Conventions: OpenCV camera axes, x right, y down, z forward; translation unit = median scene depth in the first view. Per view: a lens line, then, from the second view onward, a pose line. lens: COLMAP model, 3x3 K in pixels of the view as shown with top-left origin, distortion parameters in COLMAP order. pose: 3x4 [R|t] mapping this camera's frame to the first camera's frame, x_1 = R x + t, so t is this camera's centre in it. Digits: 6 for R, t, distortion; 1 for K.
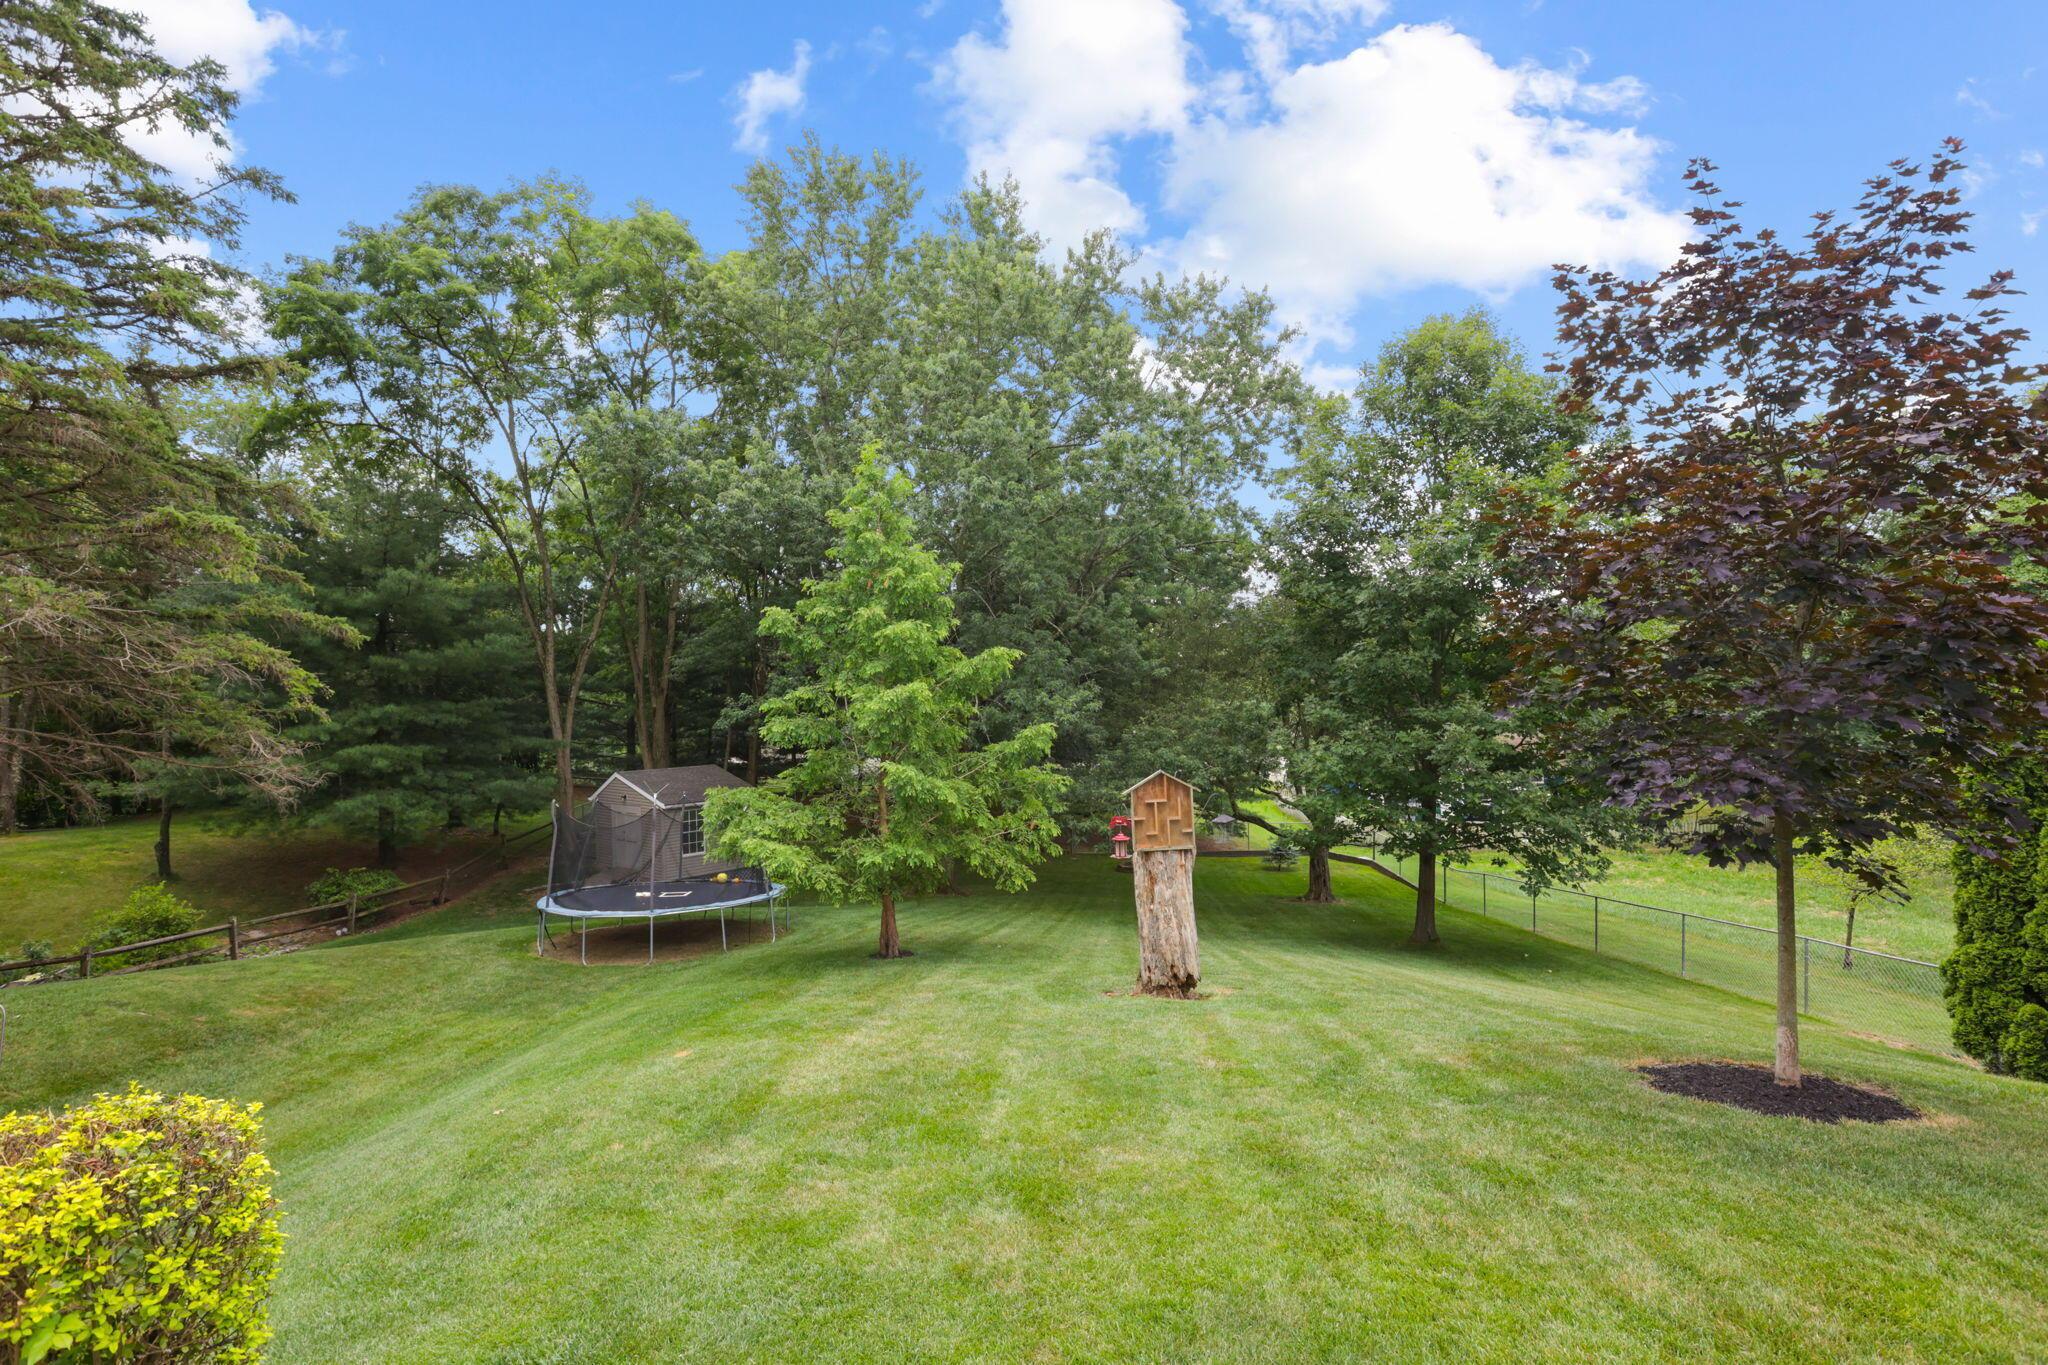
lens RADIAL K [[955.2, 0, 1036.8], [0, 955.2, 649.5], [0, 0, 1]] dist [-0.083873, 0.043712]
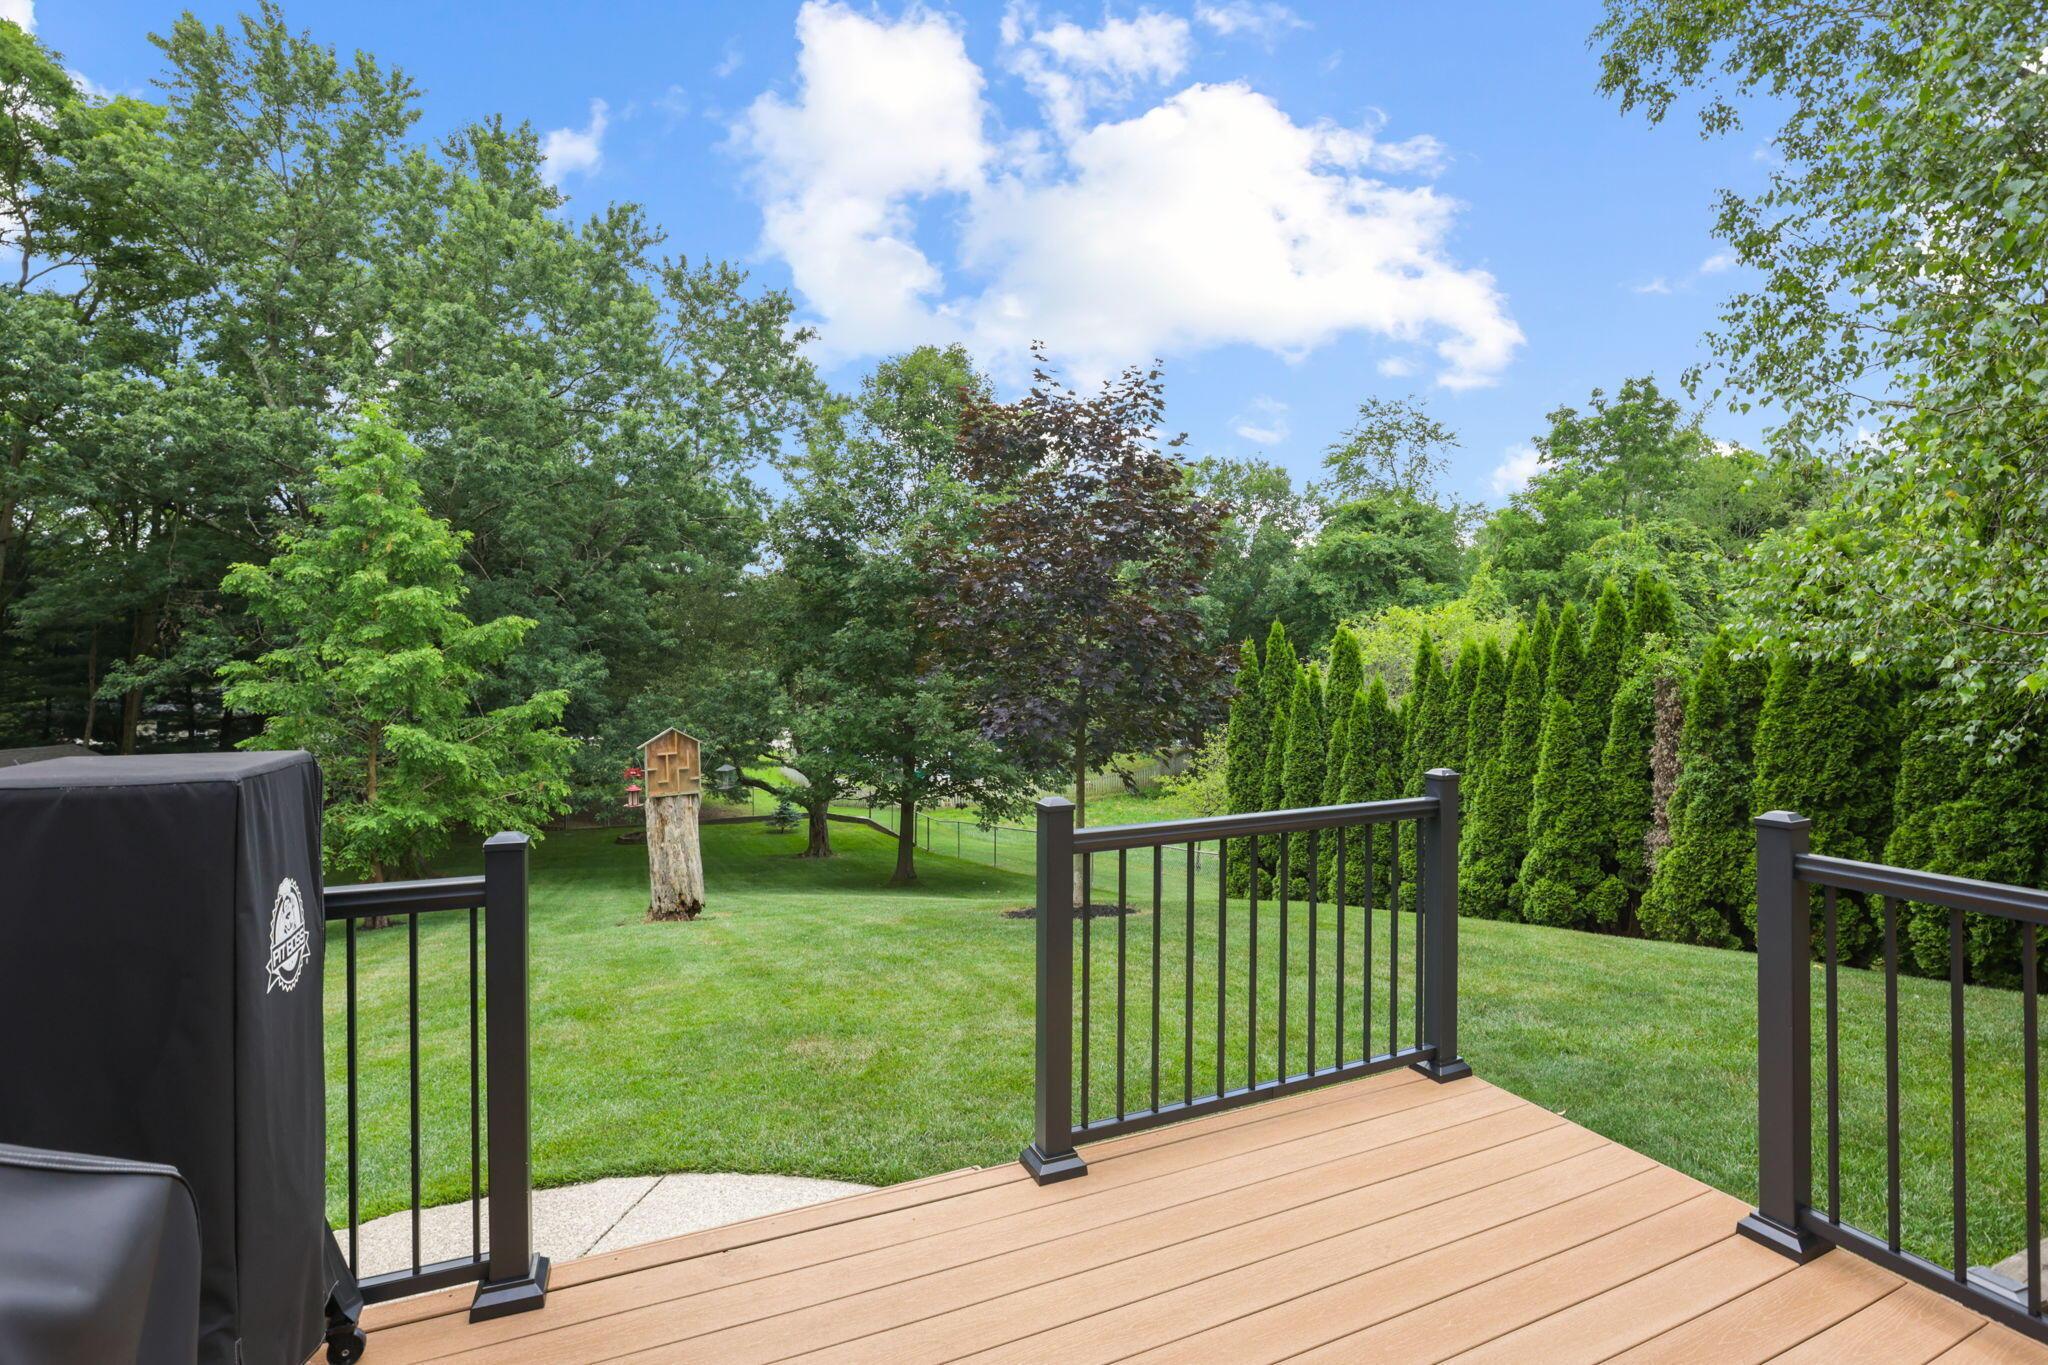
lens RADIAL K [[955.2, 0, 1036.8], [0, 955.2, 649.5], [0, 0, 1]] dist [-0.083873, 0.043712]
pose [[0.875282, 0.020196, 0.483191, -0.020273], [-0.034756, 0.999171, 0.021196, -0.004725], [-0.482363, -0.035346, 0.875258, -0.116142]]
